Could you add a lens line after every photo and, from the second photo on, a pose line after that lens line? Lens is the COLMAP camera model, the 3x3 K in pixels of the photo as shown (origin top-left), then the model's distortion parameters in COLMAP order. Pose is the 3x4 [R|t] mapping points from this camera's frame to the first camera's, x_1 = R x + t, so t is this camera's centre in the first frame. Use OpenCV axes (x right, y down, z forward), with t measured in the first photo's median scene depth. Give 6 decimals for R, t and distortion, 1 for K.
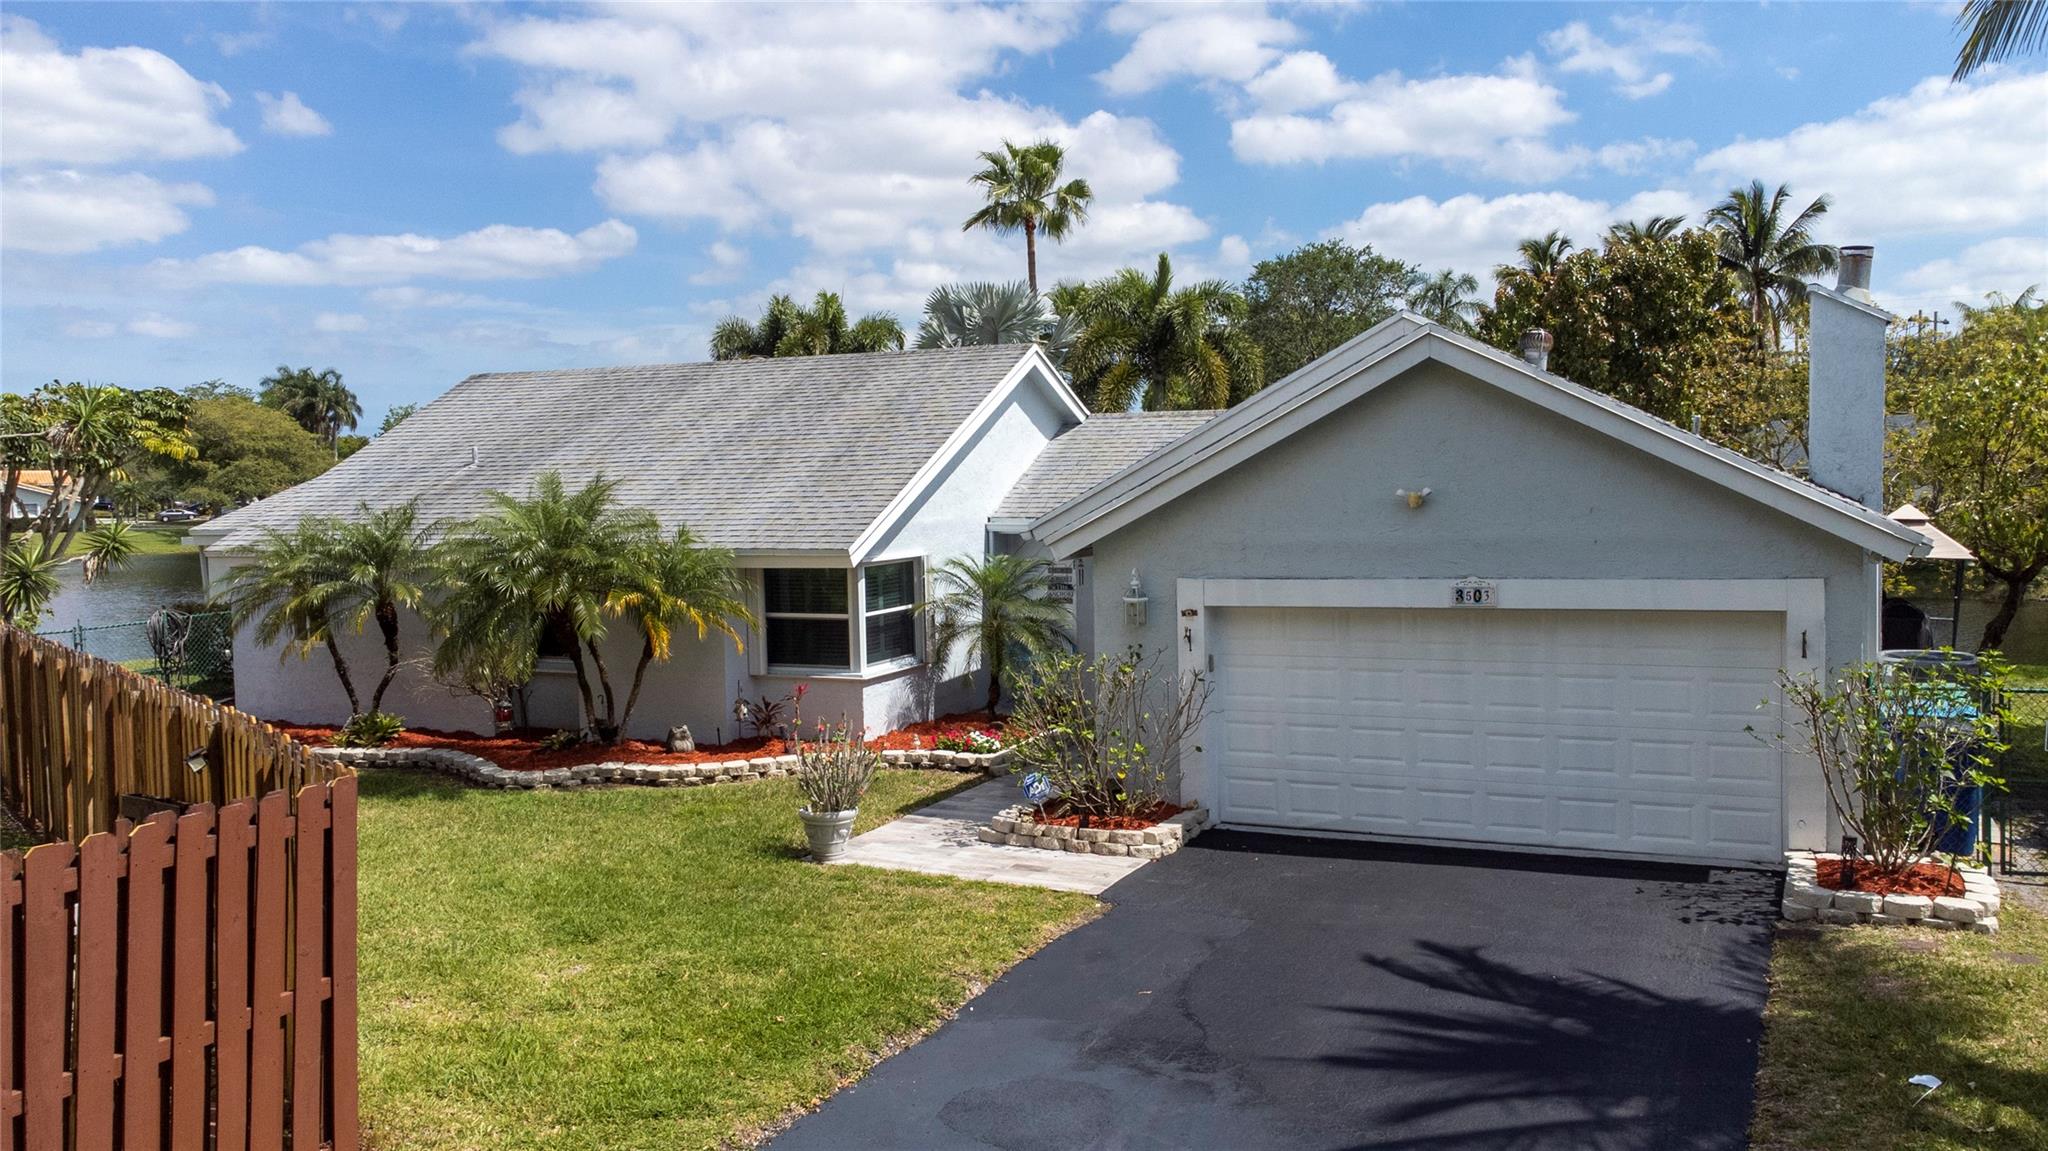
lens RADIAL K [[1594.0, 0, 1024.9], [0, 1594.0, 560.8], [0, 0, 1]] dist [0.046006, -0.010859]
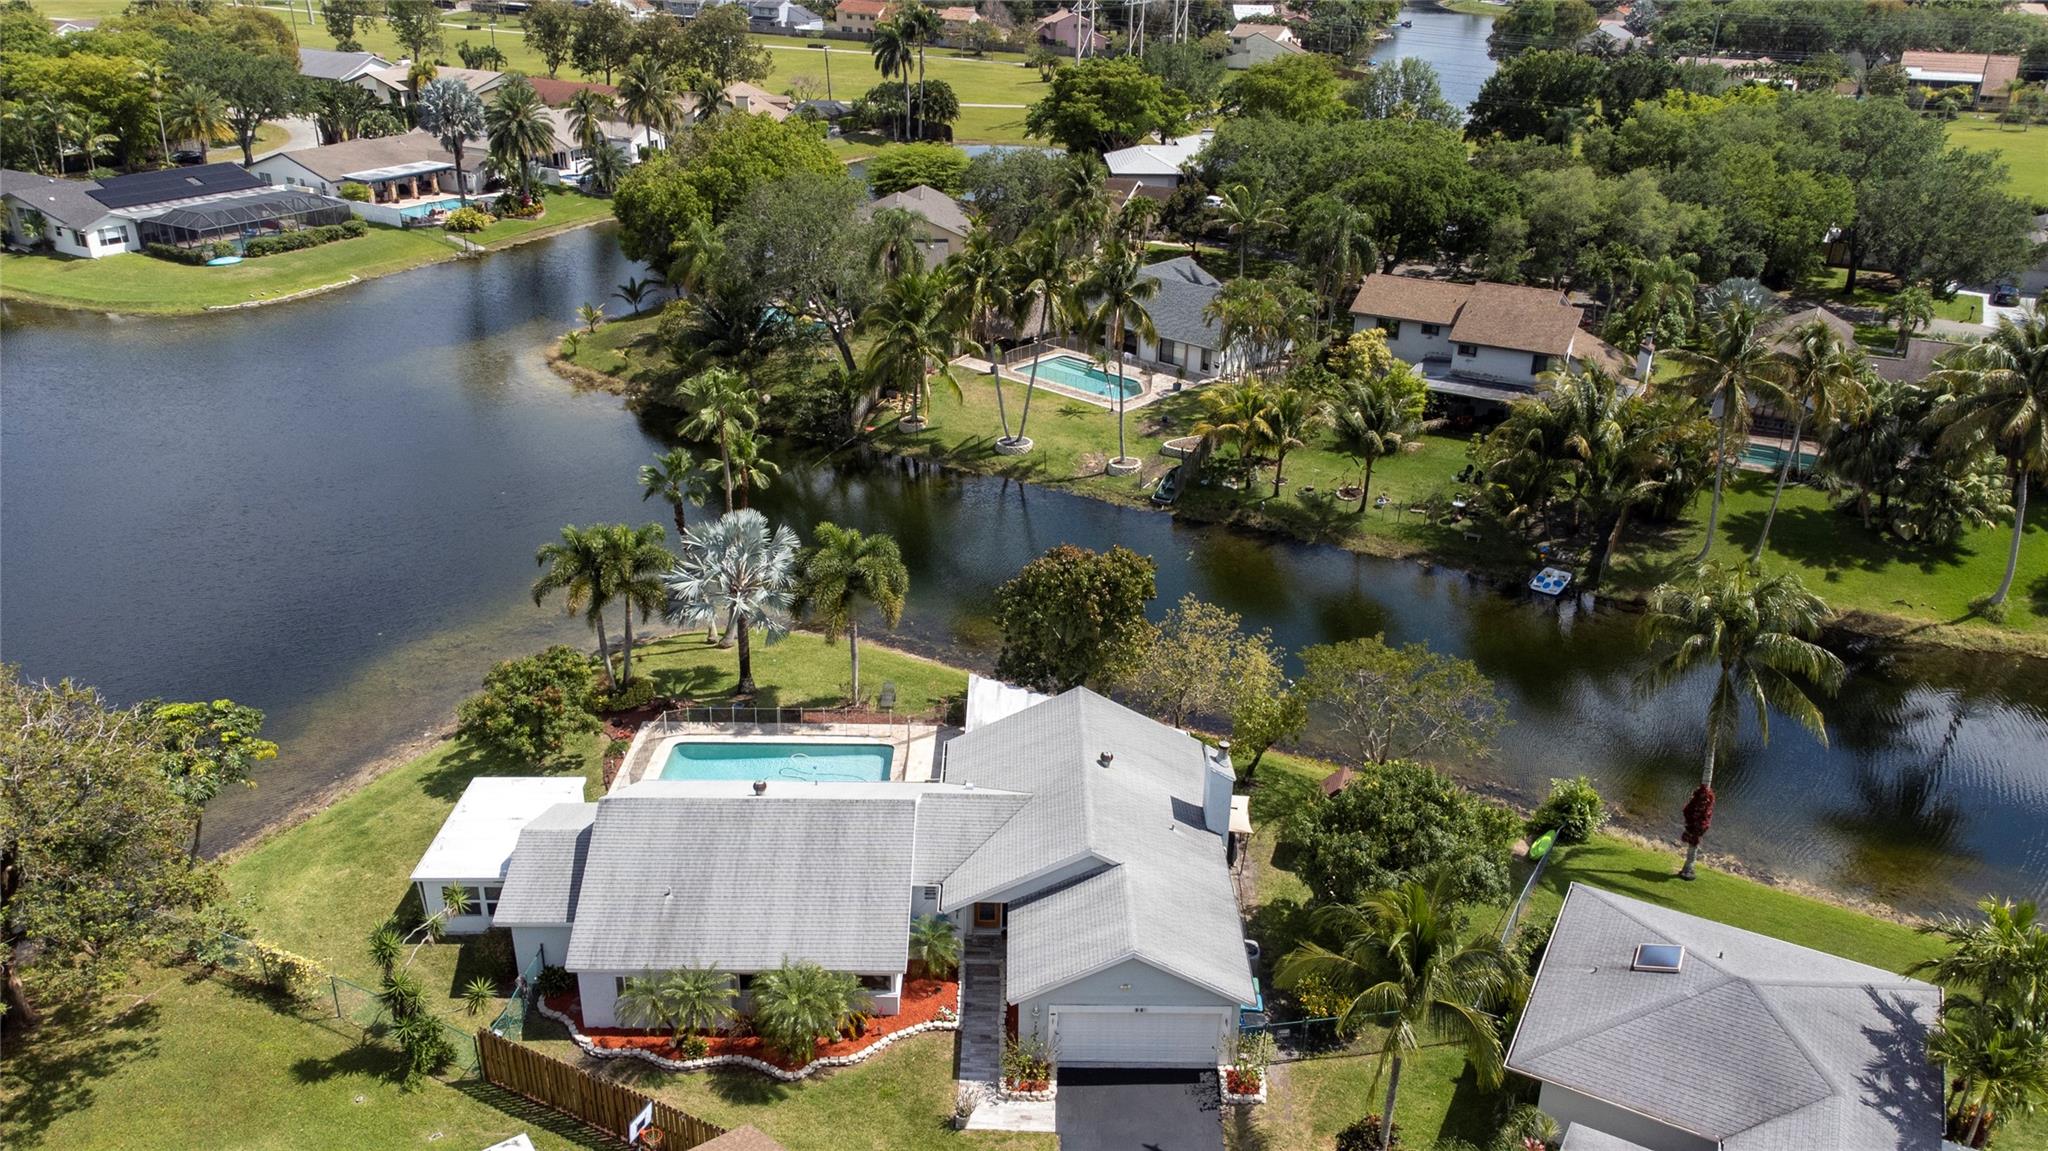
lens RADIAL K [[1524.9, 0, 1026.7], [0, 1524.9, 597.6], [0, 0, 1]] dist [0.045658, 0.013496]
pose [[0.906694, -0.136388, 0.399129, -0.871928], [-0.021183, 0.930359, 0.366036, -1.544836], [-0.421257, -0.340338, 0.840662, -1.040313]]
